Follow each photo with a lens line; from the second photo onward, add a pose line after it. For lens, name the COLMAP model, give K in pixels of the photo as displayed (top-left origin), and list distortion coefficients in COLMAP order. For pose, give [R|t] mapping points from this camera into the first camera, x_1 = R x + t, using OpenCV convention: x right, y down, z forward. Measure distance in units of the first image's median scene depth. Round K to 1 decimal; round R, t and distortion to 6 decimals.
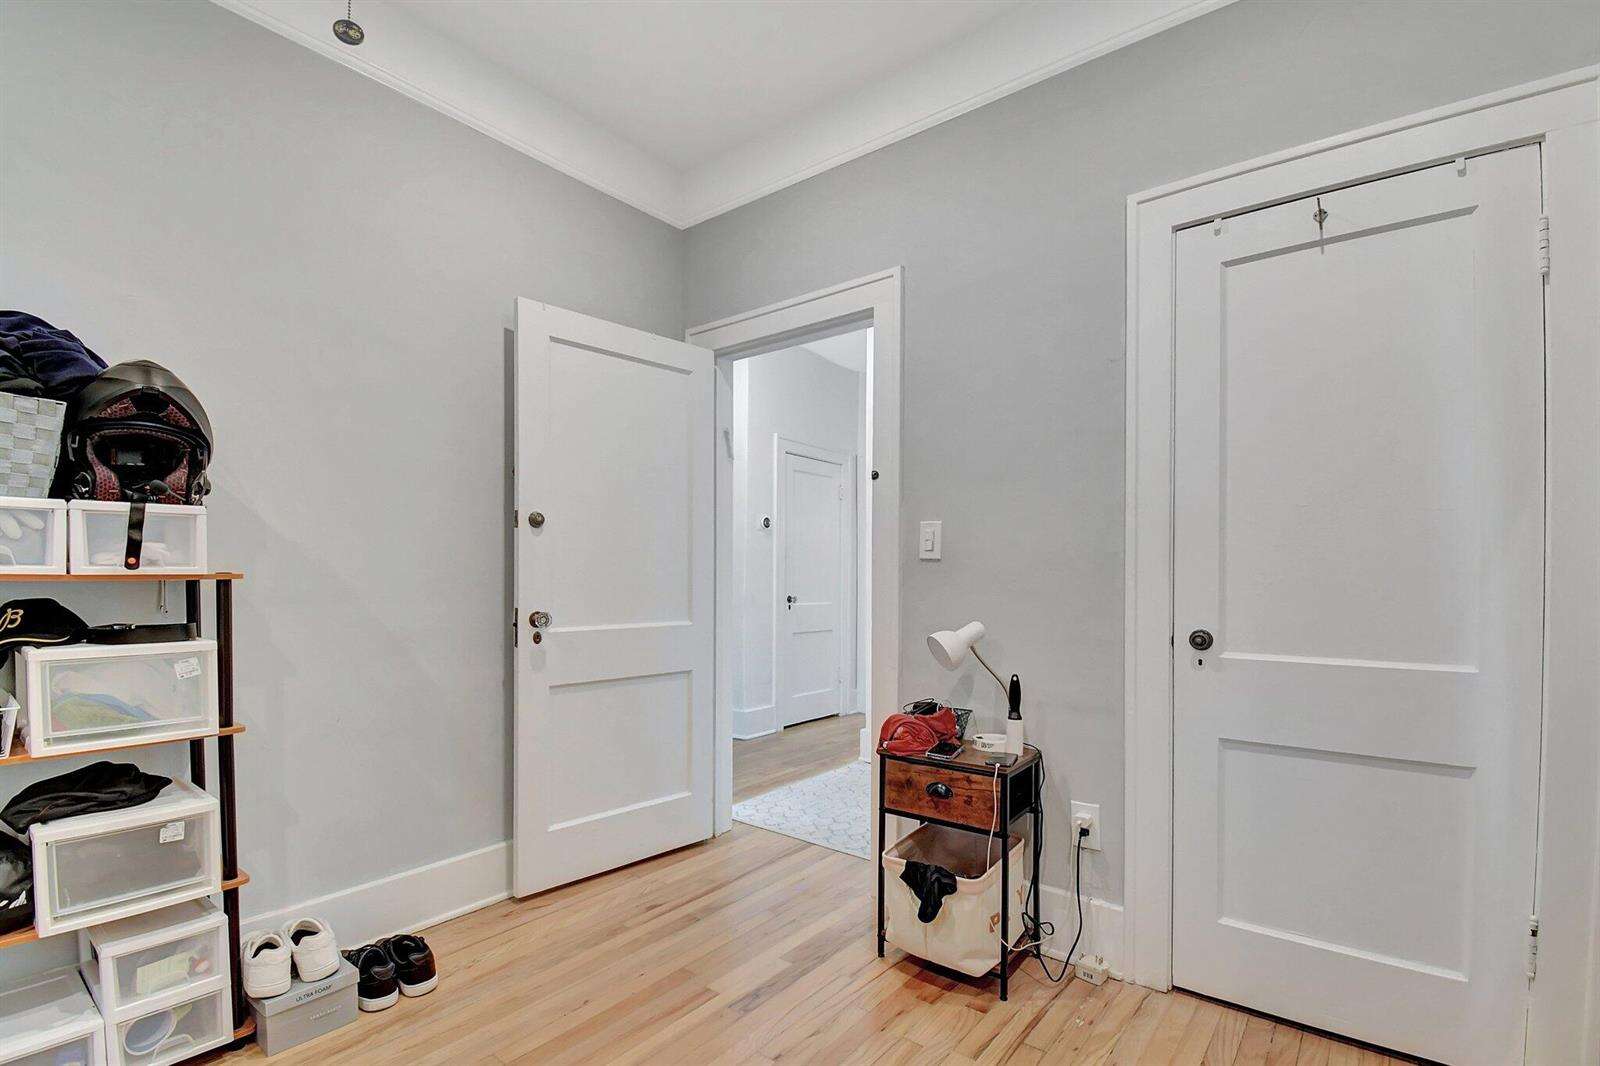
lens RADIAL K [[724.7, 0, 807.5], [0, 724.7, 574.7], [0, 0, 1]] dist [-0.010037, -0.002077]
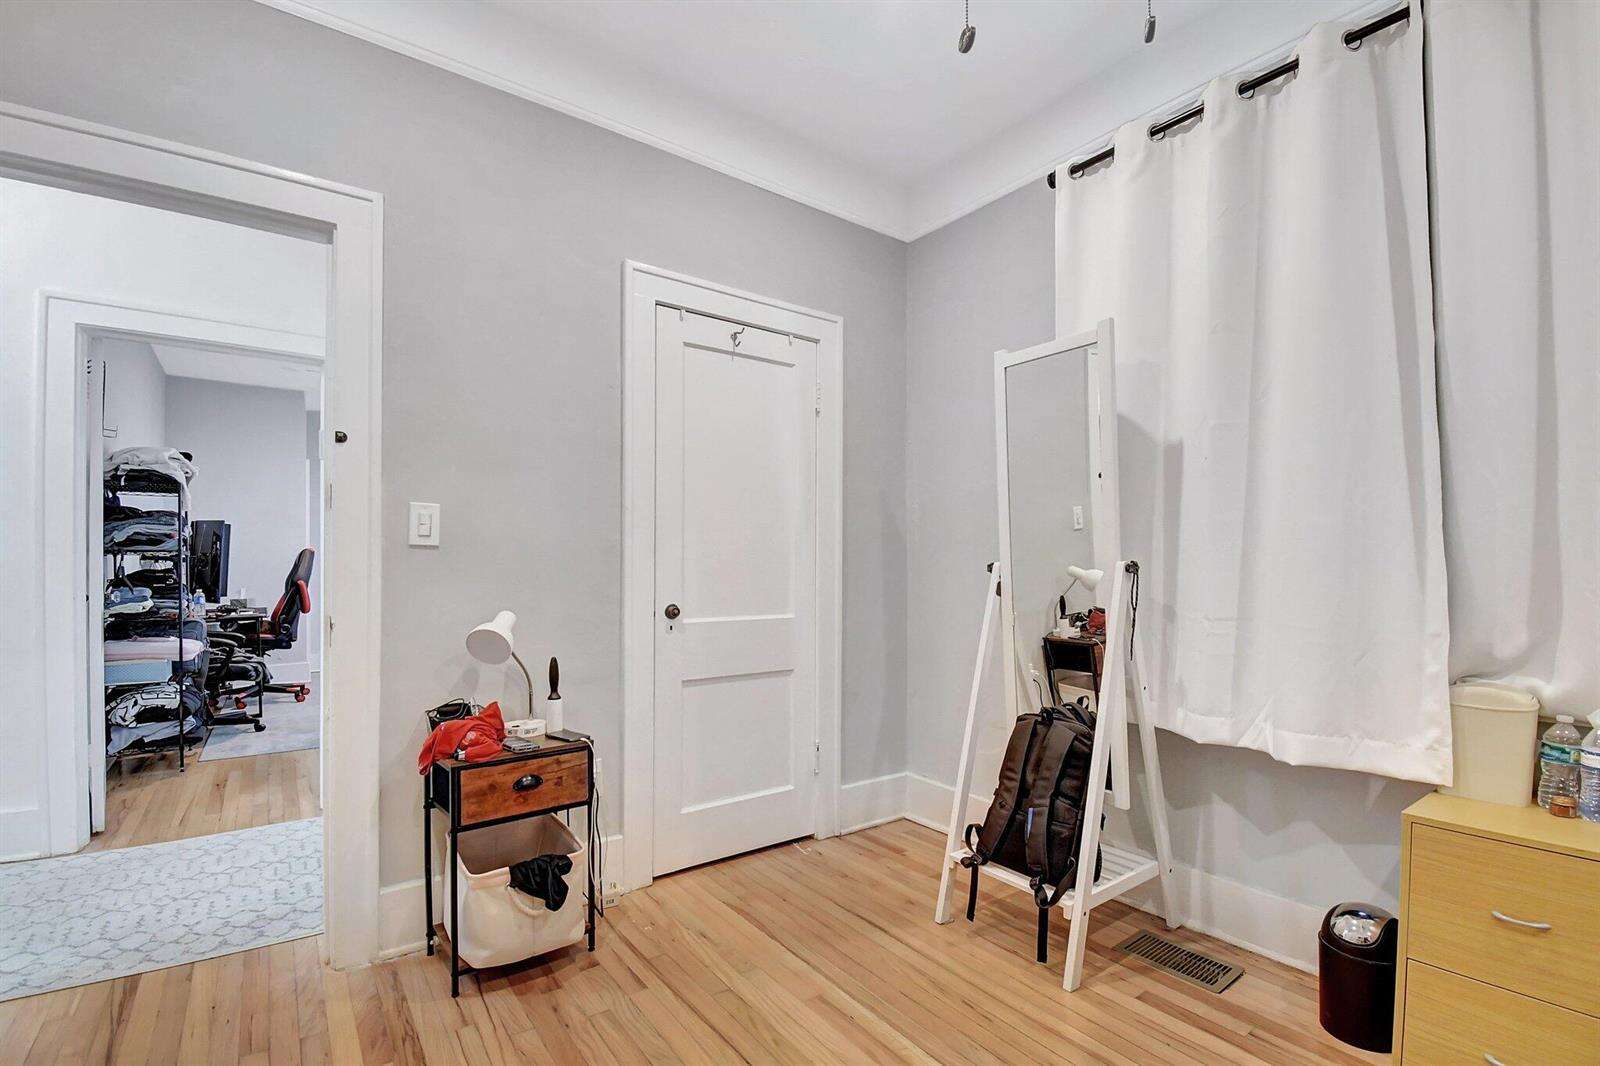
lens RADIAL K [[724.7, 0, 799.2], [0, 724.7, 563.6], [0, 0, 1]] dist [-0.010037, -0.002077]
pose [[0.257105, 0.001872, 0.966382, -0.689821], [0.000200, 0.999998, -0.001990, 0.002389], [-0.966384, 0.000704, 0.257104, 0.400600]]
